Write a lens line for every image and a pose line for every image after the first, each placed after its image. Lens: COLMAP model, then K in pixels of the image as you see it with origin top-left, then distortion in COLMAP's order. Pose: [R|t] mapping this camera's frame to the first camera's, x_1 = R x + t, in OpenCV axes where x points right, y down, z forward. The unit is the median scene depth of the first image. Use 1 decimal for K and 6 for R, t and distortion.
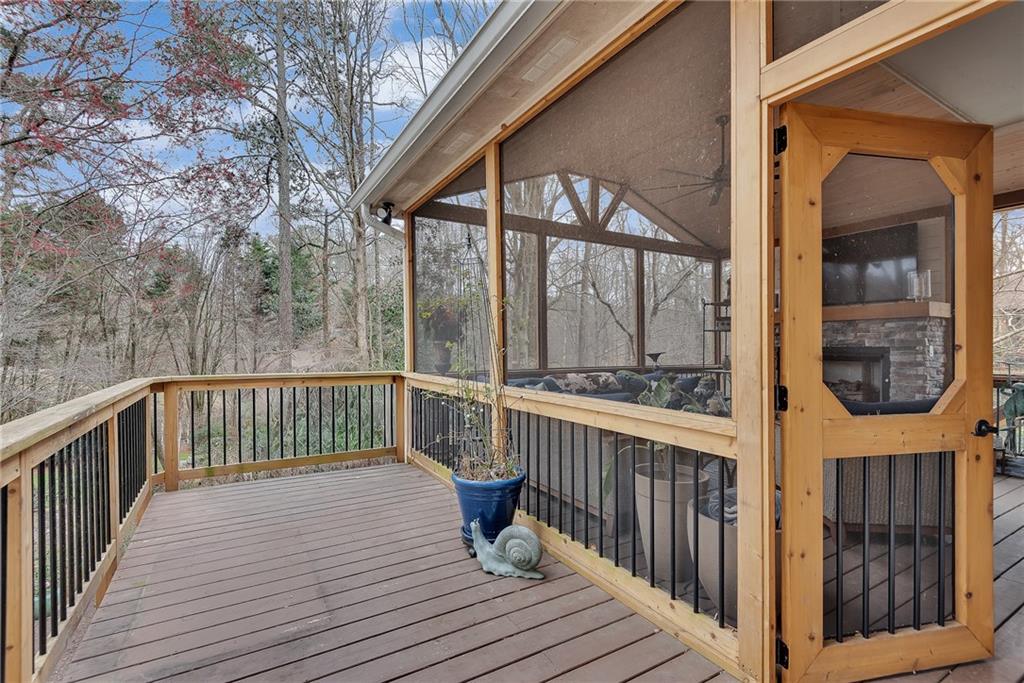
lens RADIAL K [[462.2, 0, 510.3], [0, 462.2, 366.9], [0, 0, 1]] dist [0.028871, -0.021188]
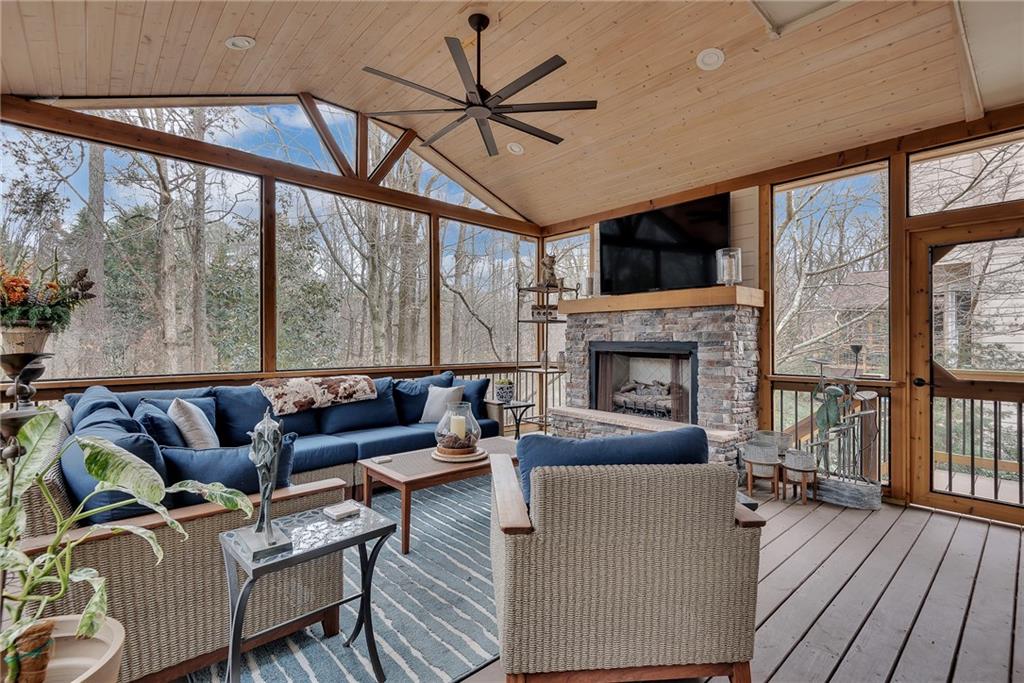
lens RADIAL K [[474.3, 0, 513.6], [0, 474.3, 356.2], [0, 0, 1]] dist [0.003697, -0.000713]
pose [[0.977541, -0.000248, 0.210747, 0.321899], [0.002877, 0.999922, -0.012169, -0.008462], [-0.210728, 0.012502, 0.977465, 0.258145]]
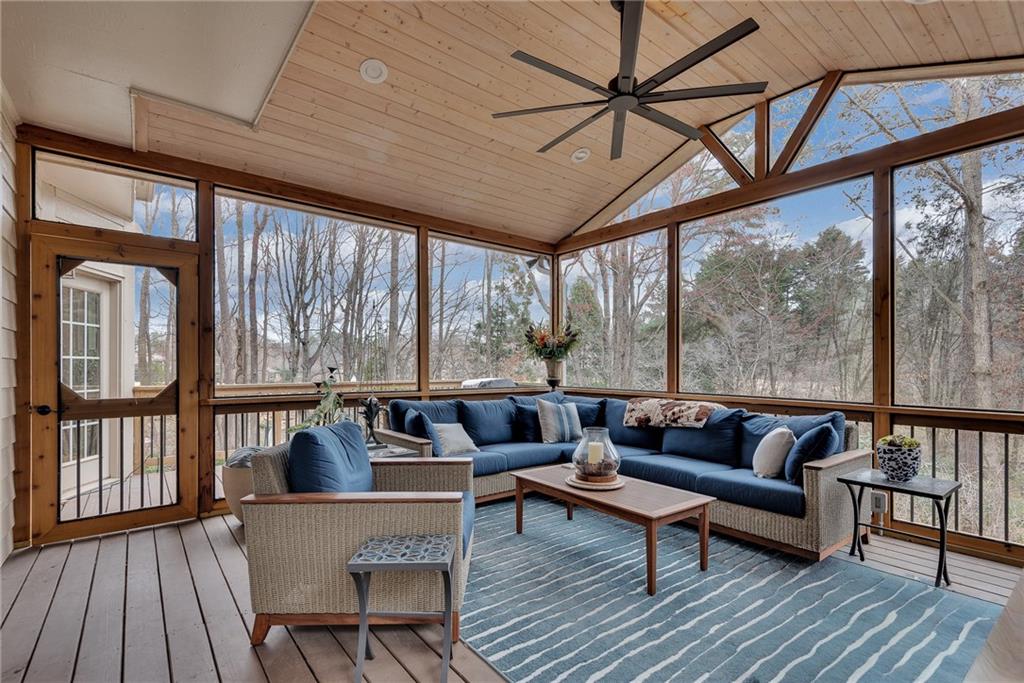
lens RADIAL K [[474.3, 0, 513.6], [0, 474.3, 356.2], [0, 0, 1]] dist [0.003697, -0.000713]
pose [[0.135423, -0.012940, -0.990703, 0.971259], [-0.046612, 0.998724, -0.019416, -0.030701], [0.989691, 0.048808, 0.134648, 0.719985]]
